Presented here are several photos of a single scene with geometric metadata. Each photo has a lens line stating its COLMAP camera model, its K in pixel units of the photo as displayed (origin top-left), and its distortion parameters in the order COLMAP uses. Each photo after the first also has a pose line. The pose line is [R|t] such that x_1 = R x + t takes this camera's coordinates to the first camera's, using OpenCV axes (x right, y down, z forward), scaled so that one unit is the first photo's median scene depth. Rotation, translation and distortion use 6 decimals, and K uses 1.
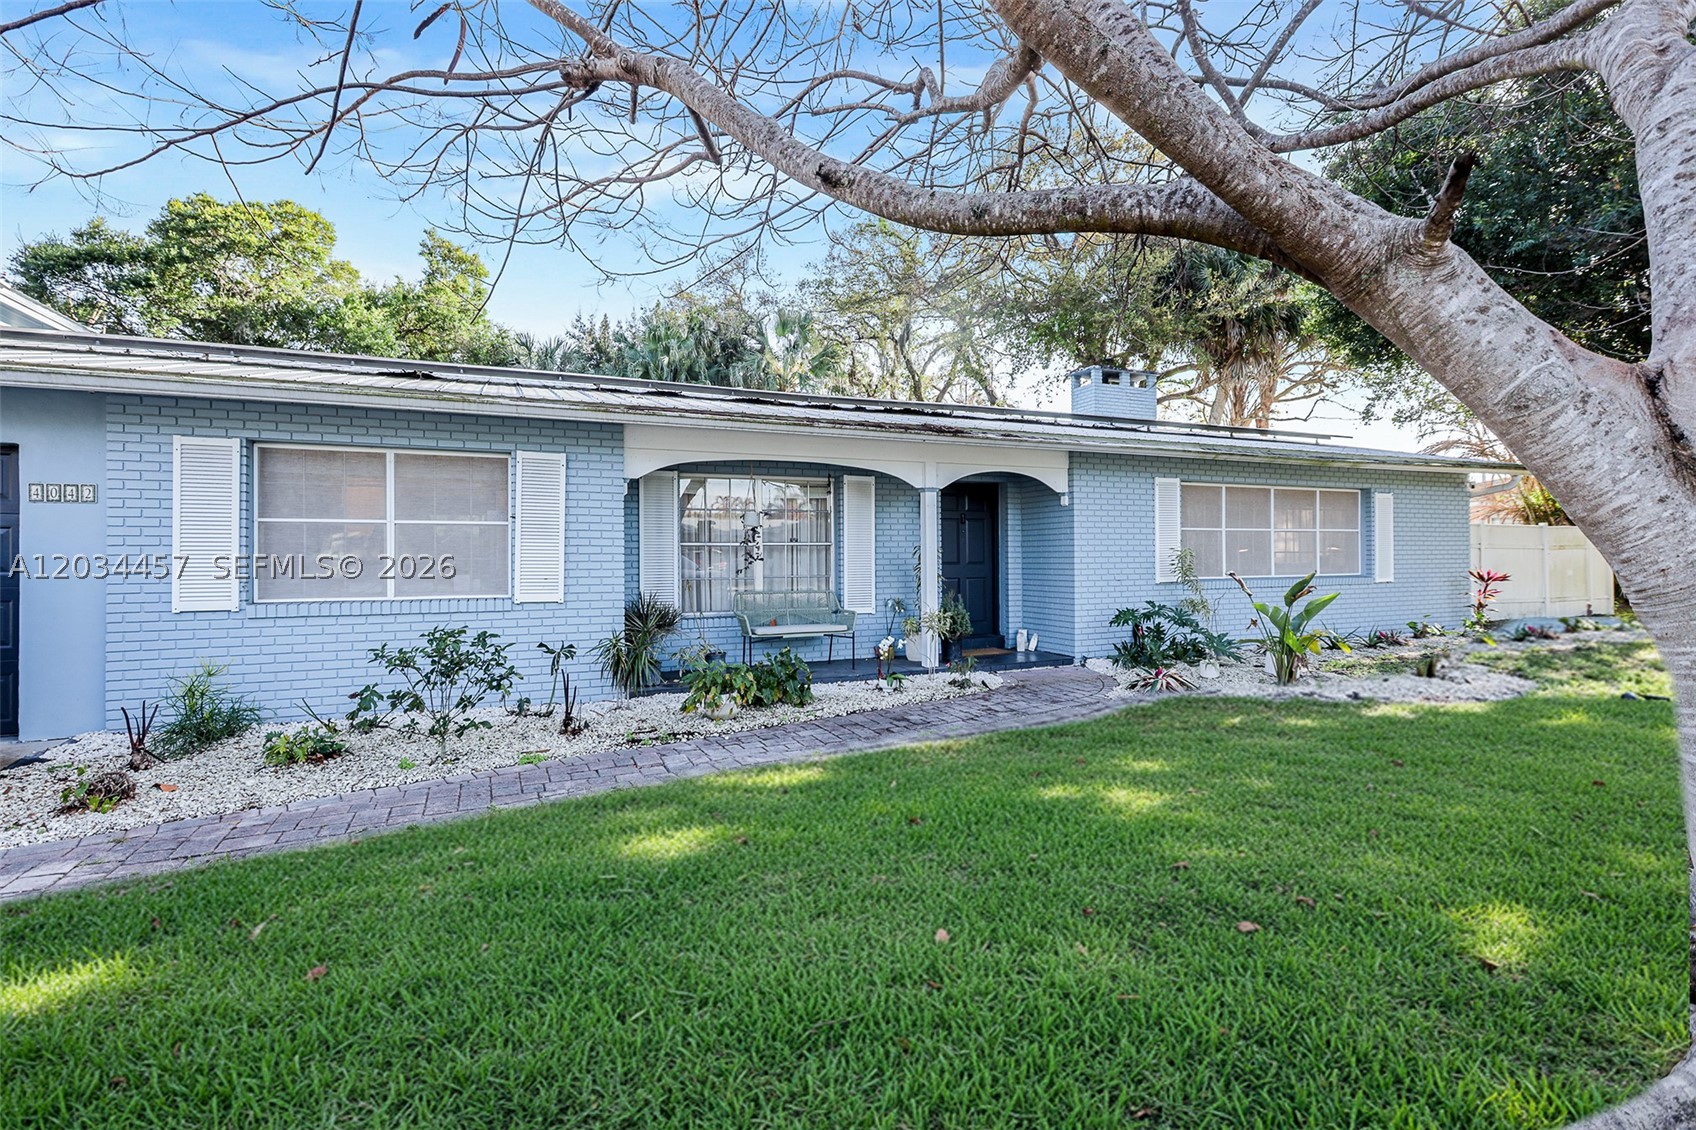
lens RADIAL K [[778.5, 0, 848.0], [0, 778.5, 565.0], [0, 0, 1]] dist [-0.000656, 0.000141]
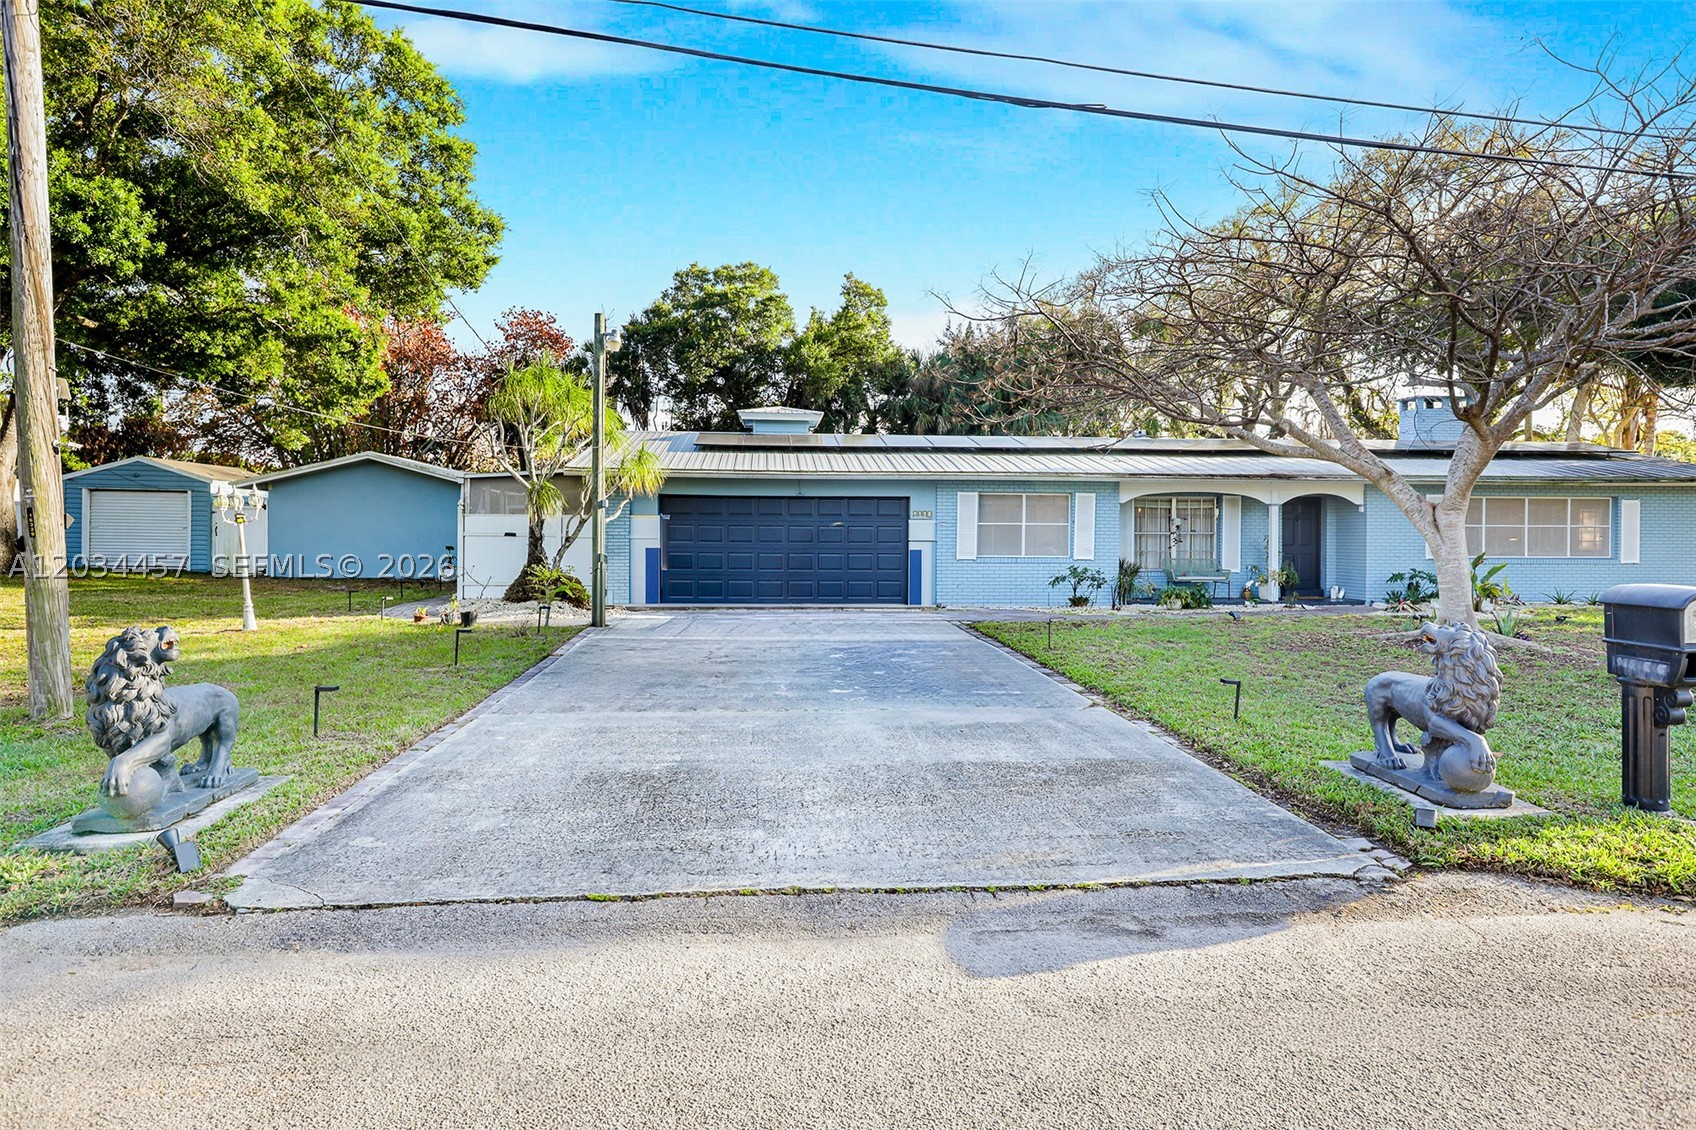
lens RADIAL K [[975.3, 0, 848.0], [0, 975.3, 565.0], [0, 0, 1]] dist [0.022961, 0.000120]
pose [[0.951029, 0.019474, -0.308489, -0.128700], [-0.013598, 0.999683, 0.021188, 0.009128], [0.308804, -0.015955, 0.950992, -1.415656]]
